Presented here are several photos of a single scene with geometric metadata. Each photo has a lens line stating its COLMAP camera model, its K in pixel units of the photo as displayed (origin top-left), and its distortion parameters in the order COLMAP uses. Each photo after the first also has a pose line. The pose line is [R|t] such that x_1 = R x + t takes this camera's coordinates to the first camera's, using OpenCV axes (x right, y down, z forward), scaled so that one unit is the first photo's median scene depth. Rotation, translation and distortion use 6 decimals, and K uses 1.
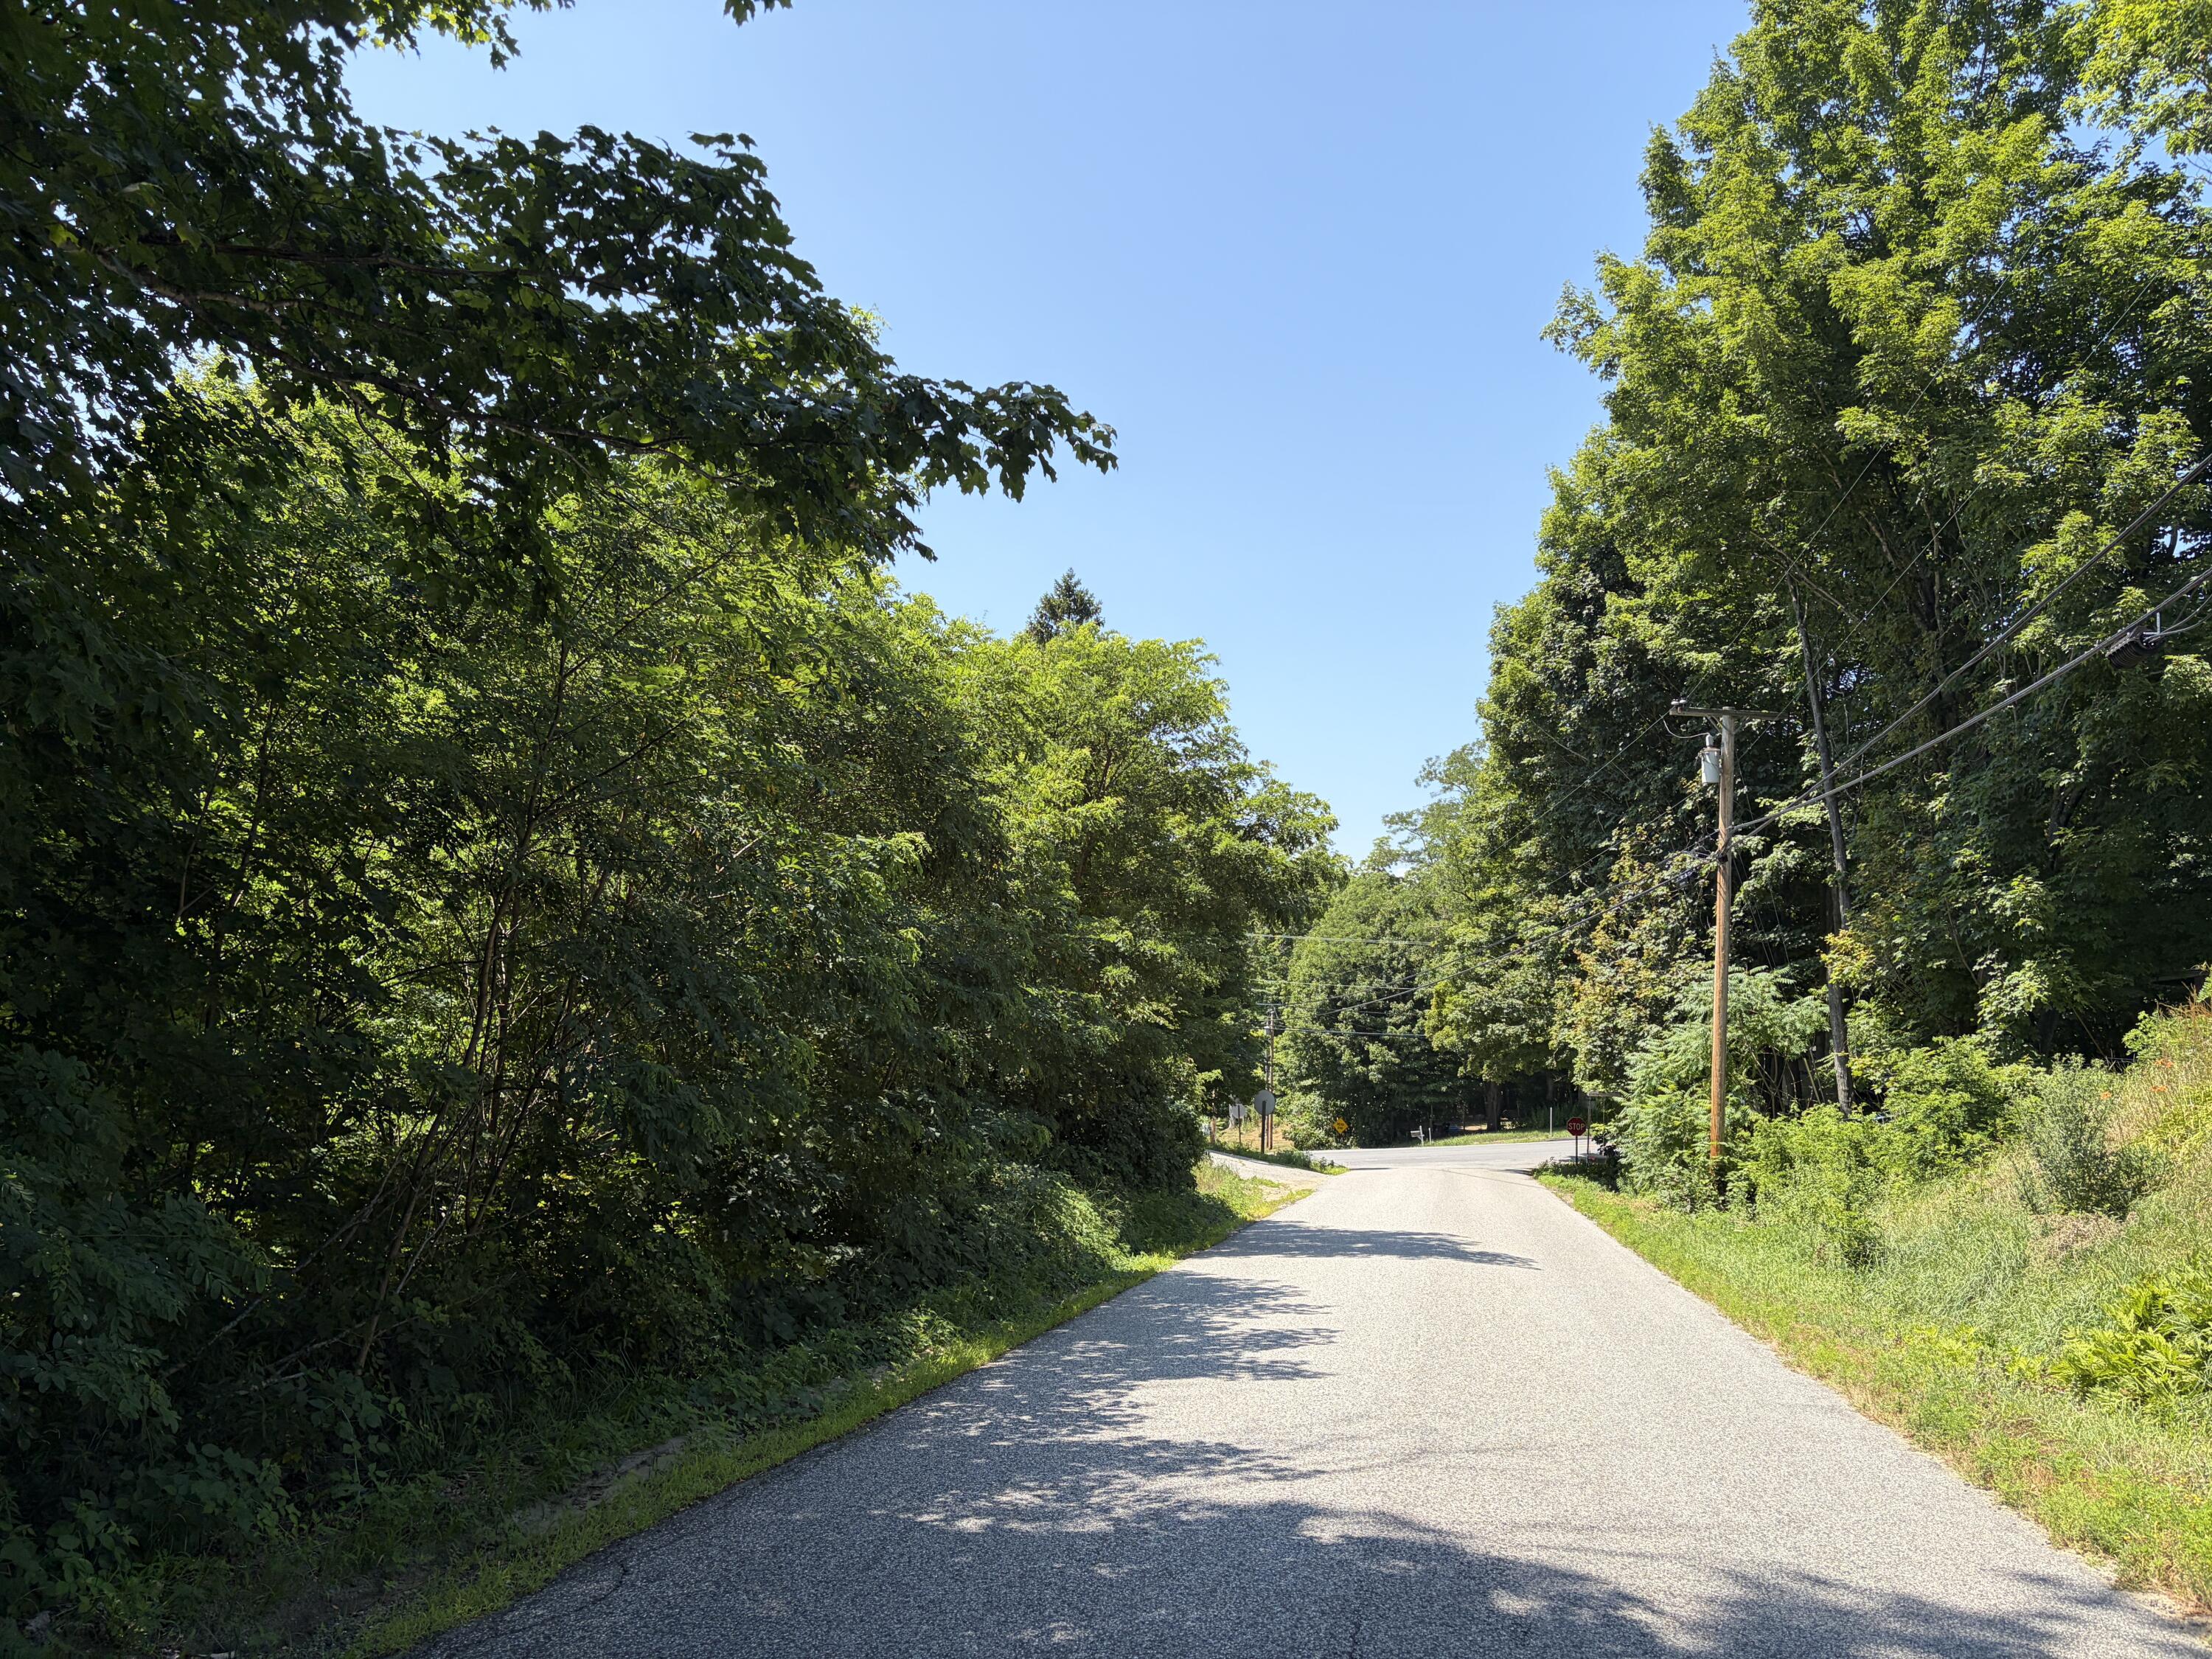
lens RADIAL K [[1661.6, 0, 1106.0], [0, 1661.6, 829.5], [0, 0, 1]] dist [0.063047, 0.000372]
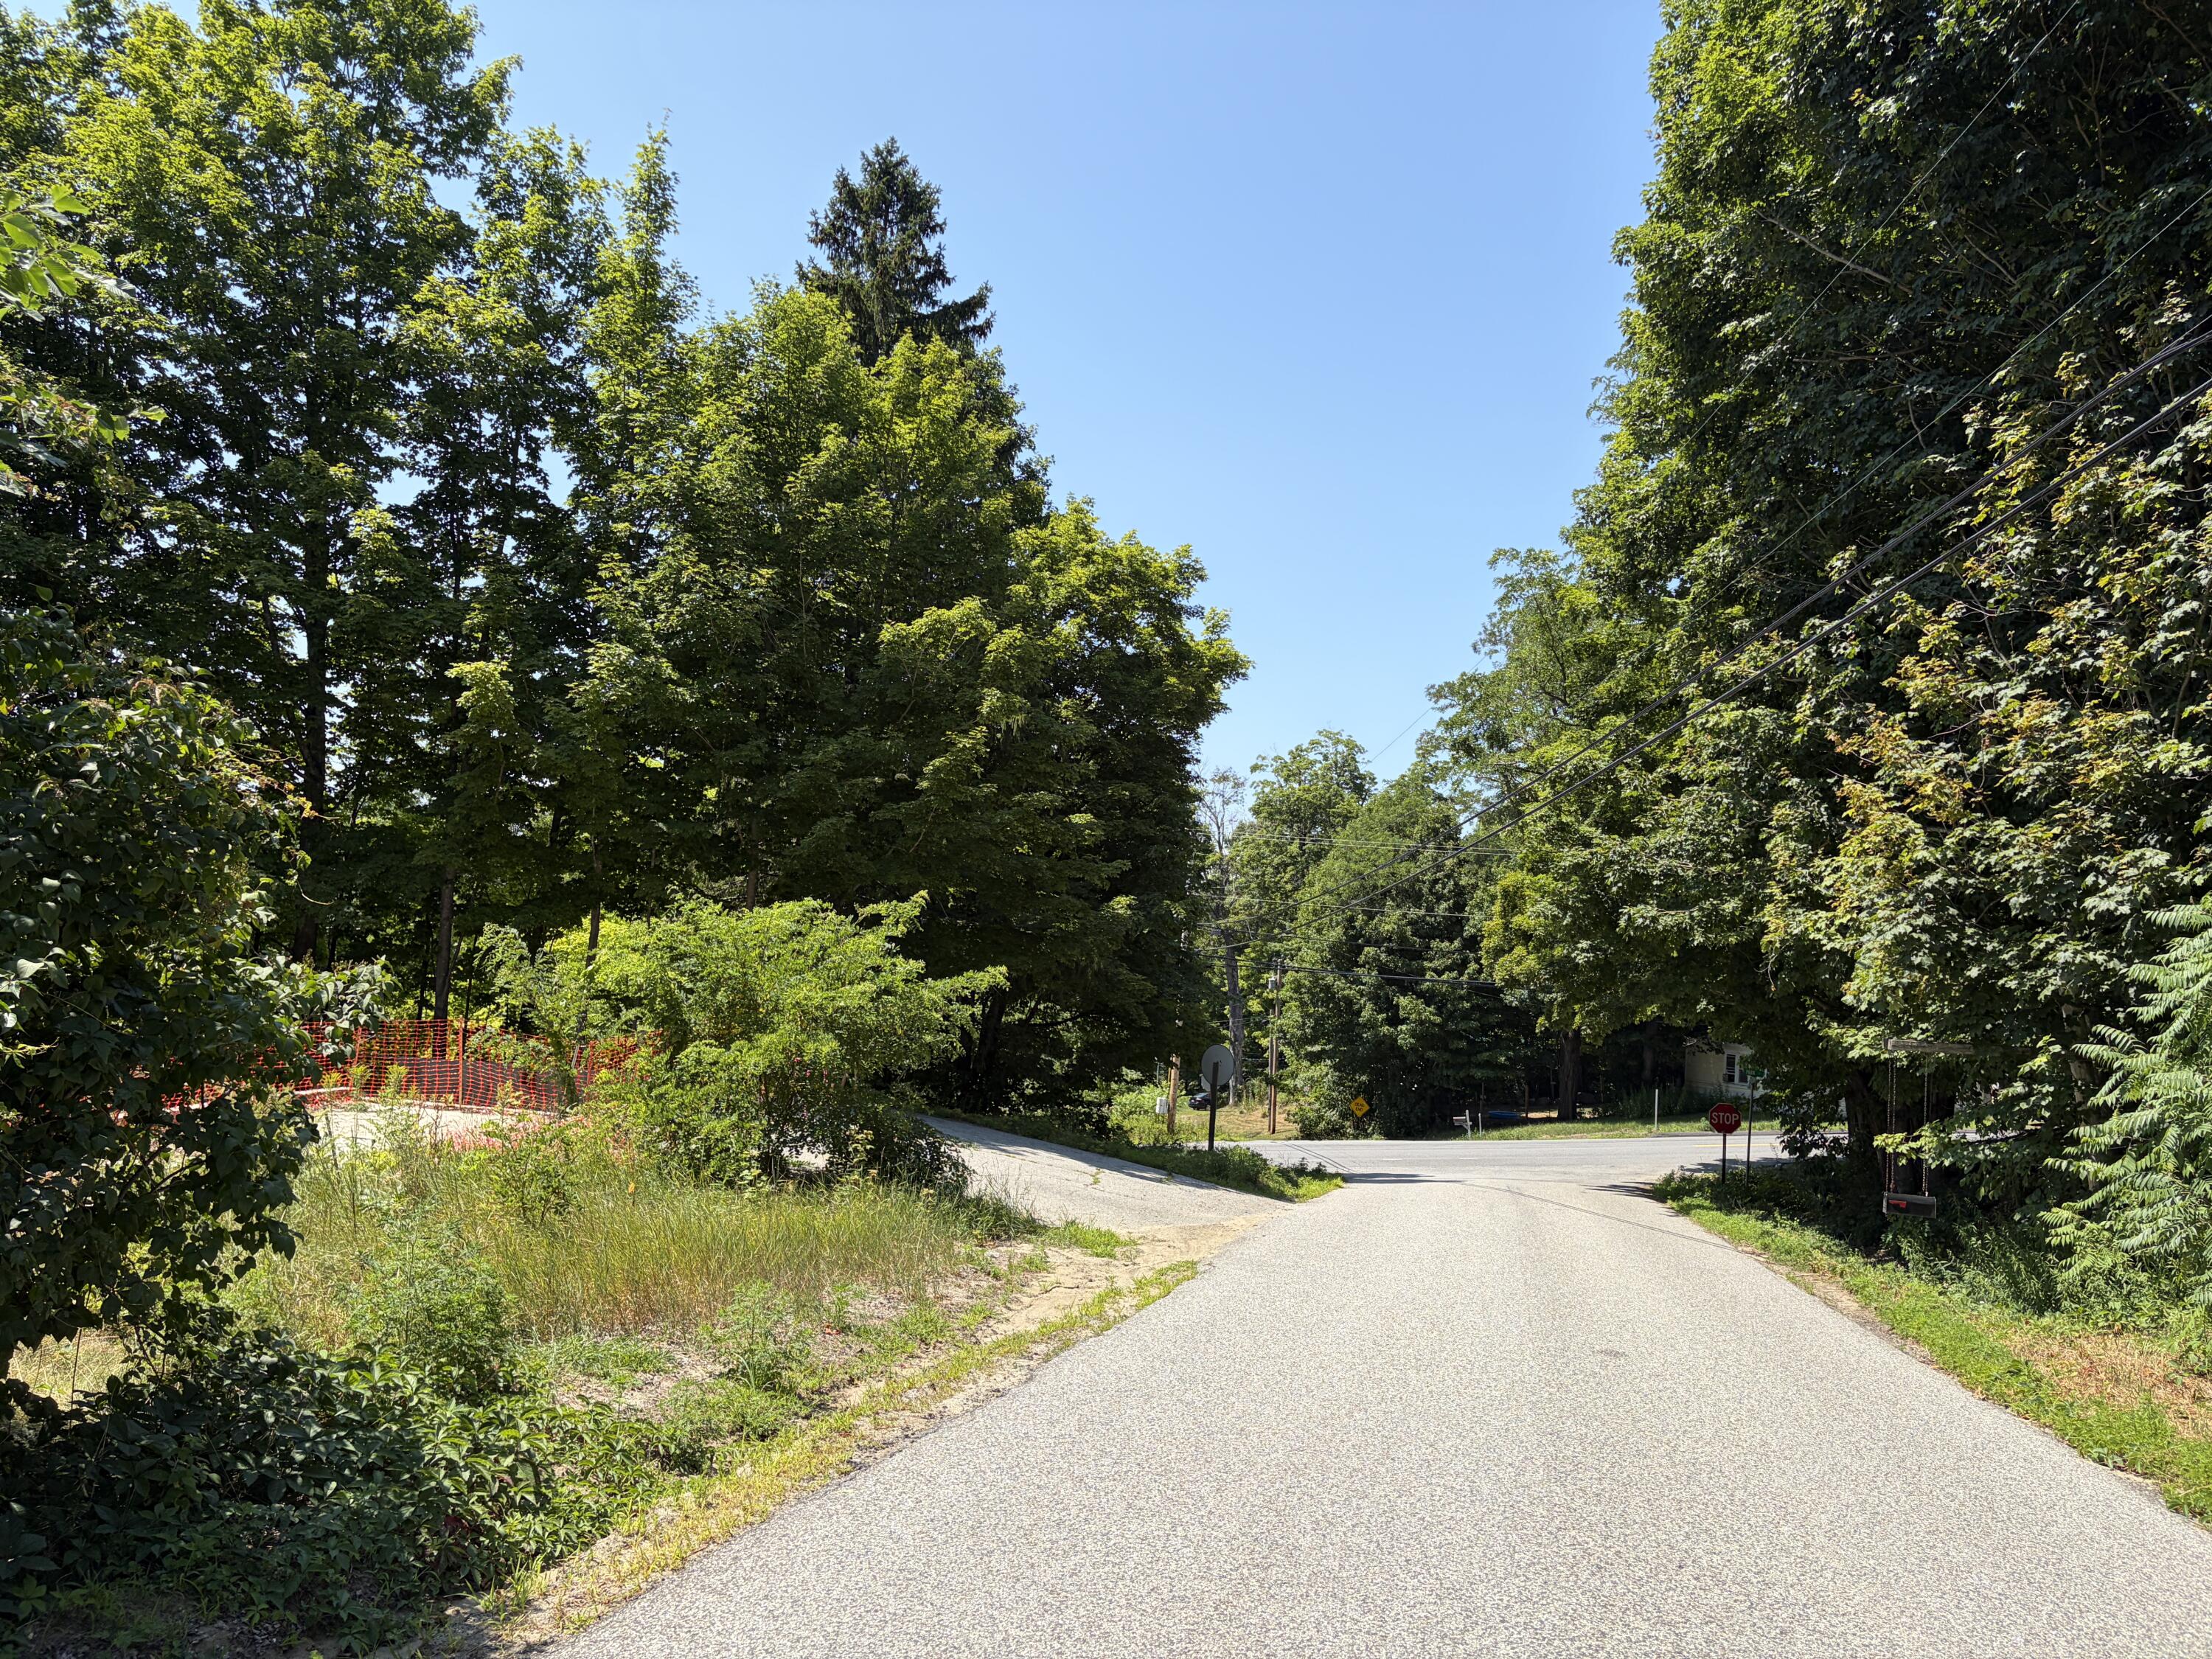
lens RADIAL K [[1652.1, 0, 1106.0], [0, 1652.1, 829.5], [0, 0, 1]] dist [0.008508, 0.000758]
pose [[0.999171, 0.025675, -0.031609, 0.051187], [-0.025213, 0.999571, 0.014918, 0.048777], [0.031978, -0.014109, 0.999389, 0.278165]]
